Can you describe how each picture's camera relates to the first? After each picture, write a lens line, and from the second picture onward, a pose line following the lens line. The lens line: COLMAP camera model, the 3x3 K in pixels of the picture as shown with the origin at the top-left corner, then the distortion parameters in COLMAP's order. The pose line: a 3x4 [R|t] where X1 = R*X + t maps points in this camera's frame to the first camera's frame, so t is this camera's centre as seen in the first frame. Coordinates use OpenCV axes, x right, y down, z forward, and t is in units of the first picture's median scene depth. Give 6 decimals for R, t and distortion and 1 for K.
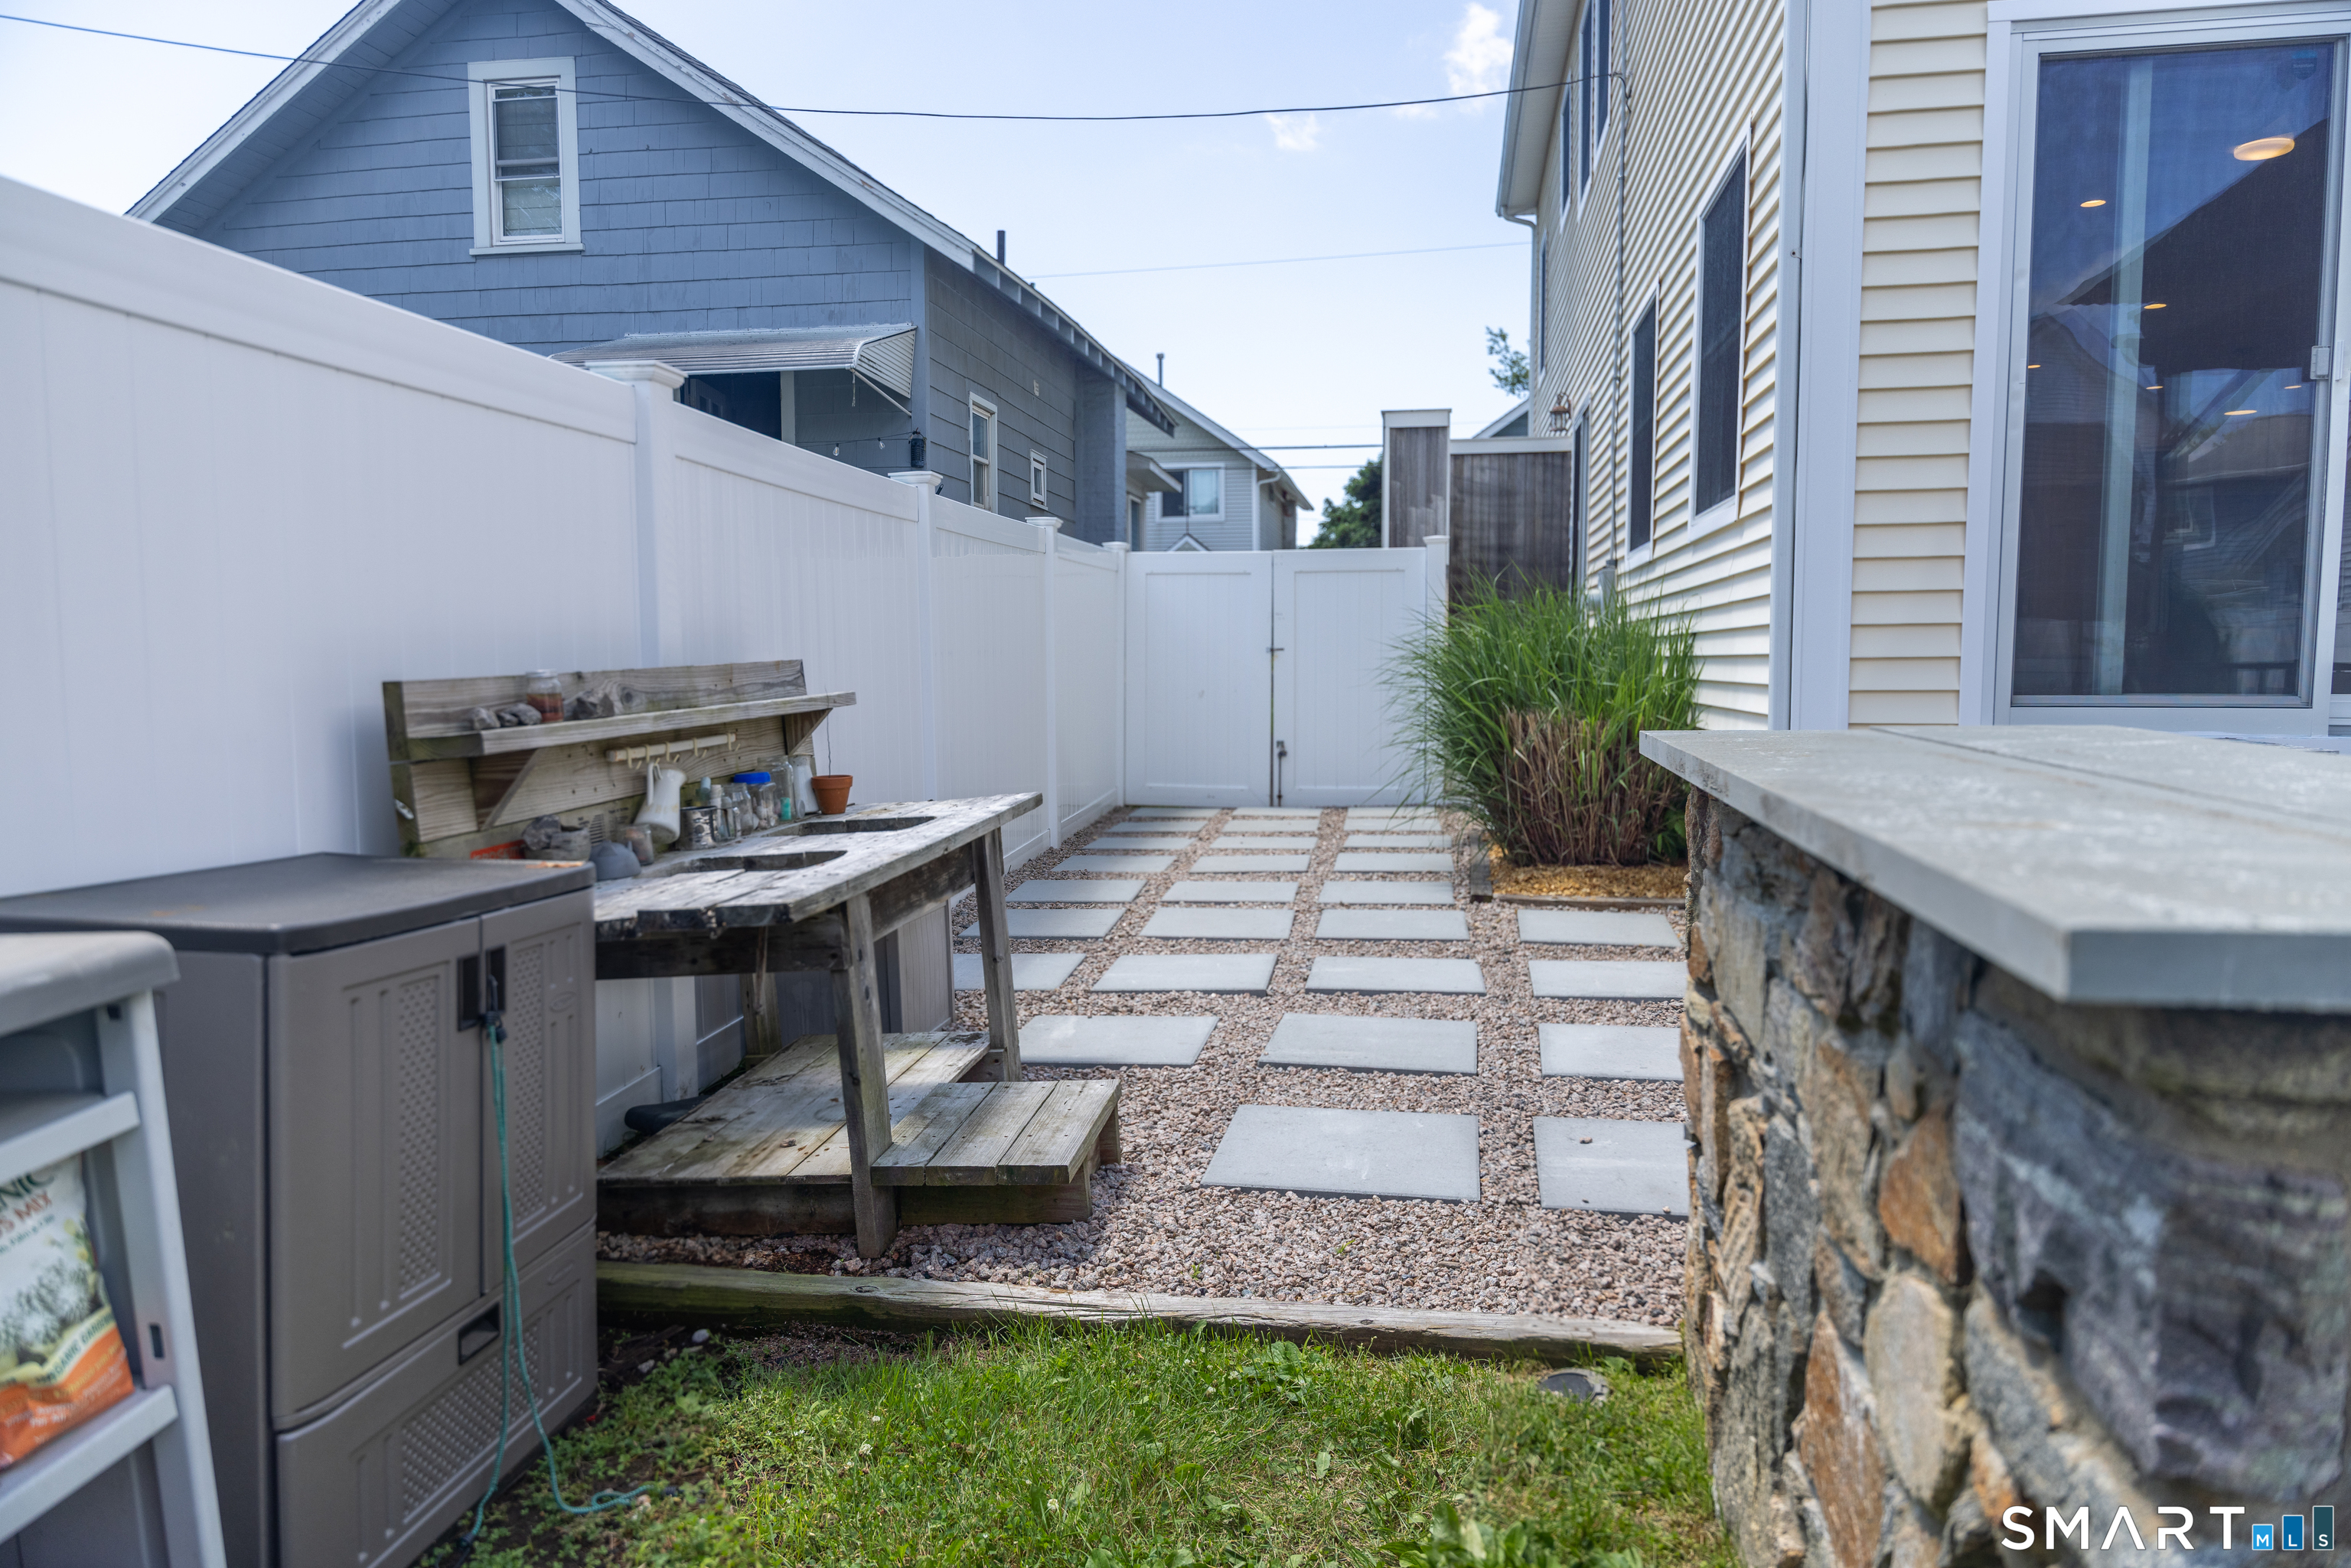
lens RADIAL K [[1527.7, 0, 1181.2], [0, 1527.7, 779.3], [0, 0, 1]] dist [0.010390, -0.001468]
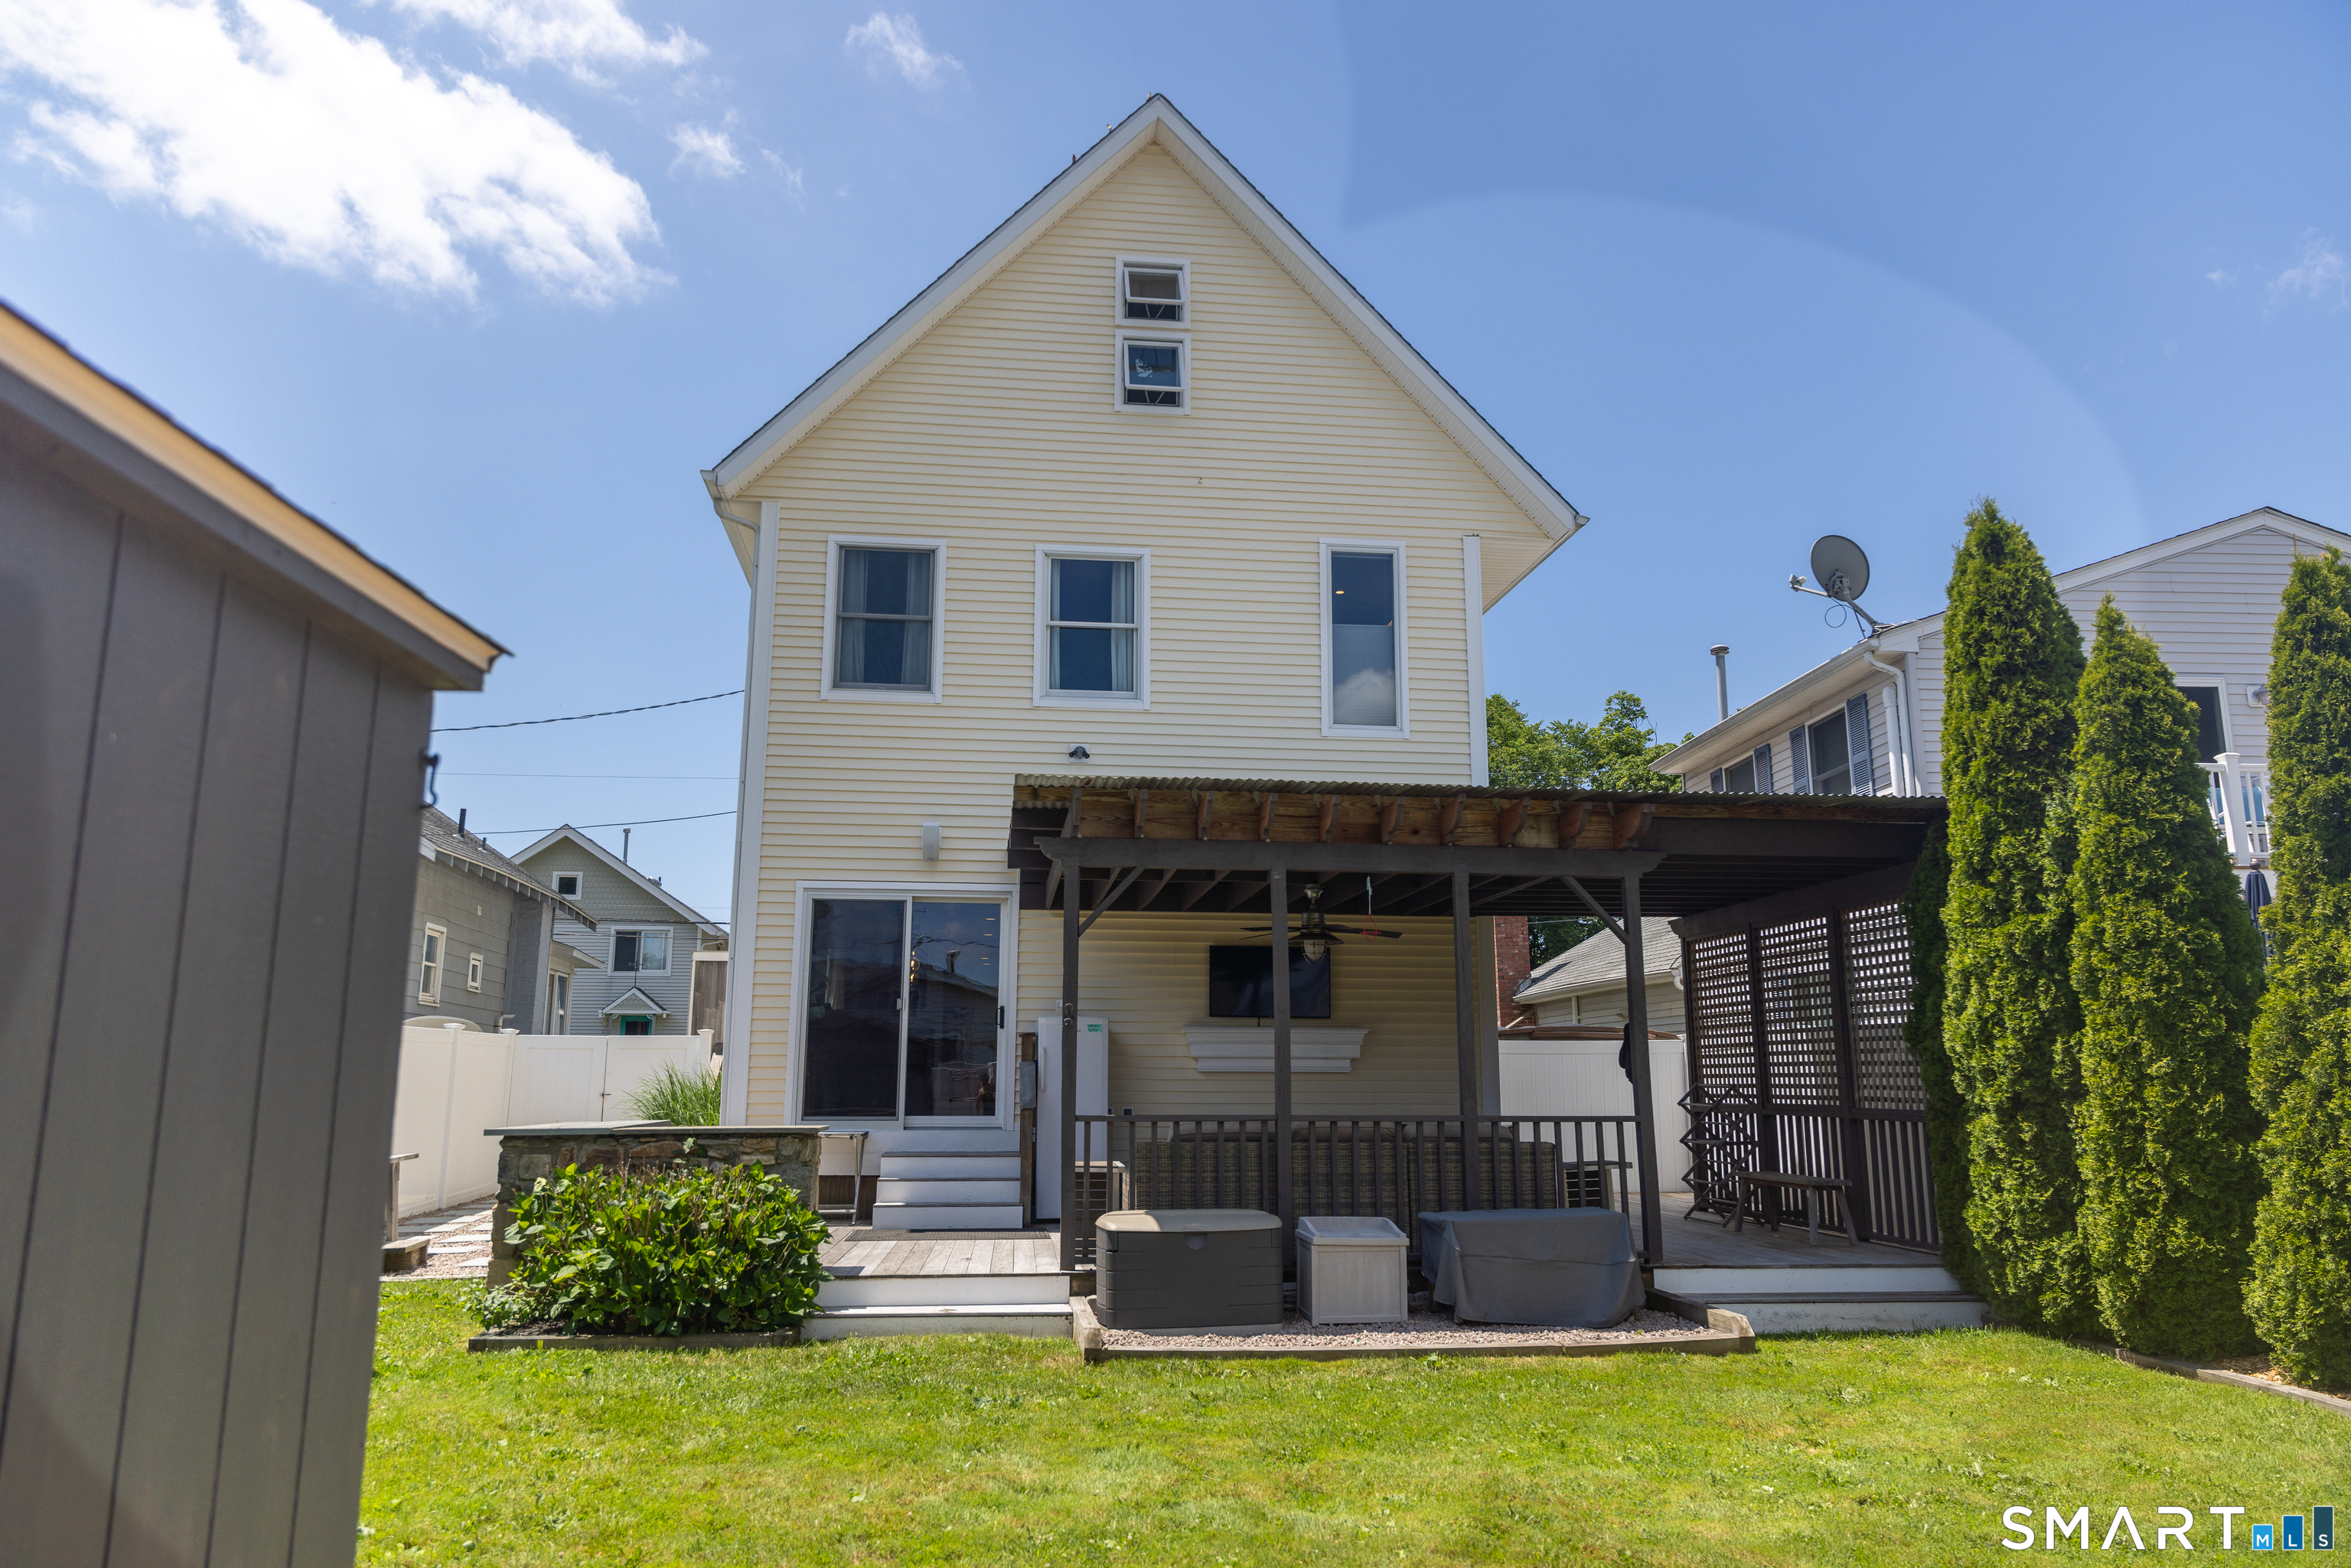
lens RADIAL K [[1527.7, 0, 1161.7], [0, 1527.7, 790.2], [0, 0, 1]] dist [0.010390, -0.001468]
pose [[0.953776, 0.062097, 0.294034, 0.093152], [0.020350, 0.962827, -0.269351, 0.042409], [-0.299830, 0.262884, 0.917057, -0.590265]]
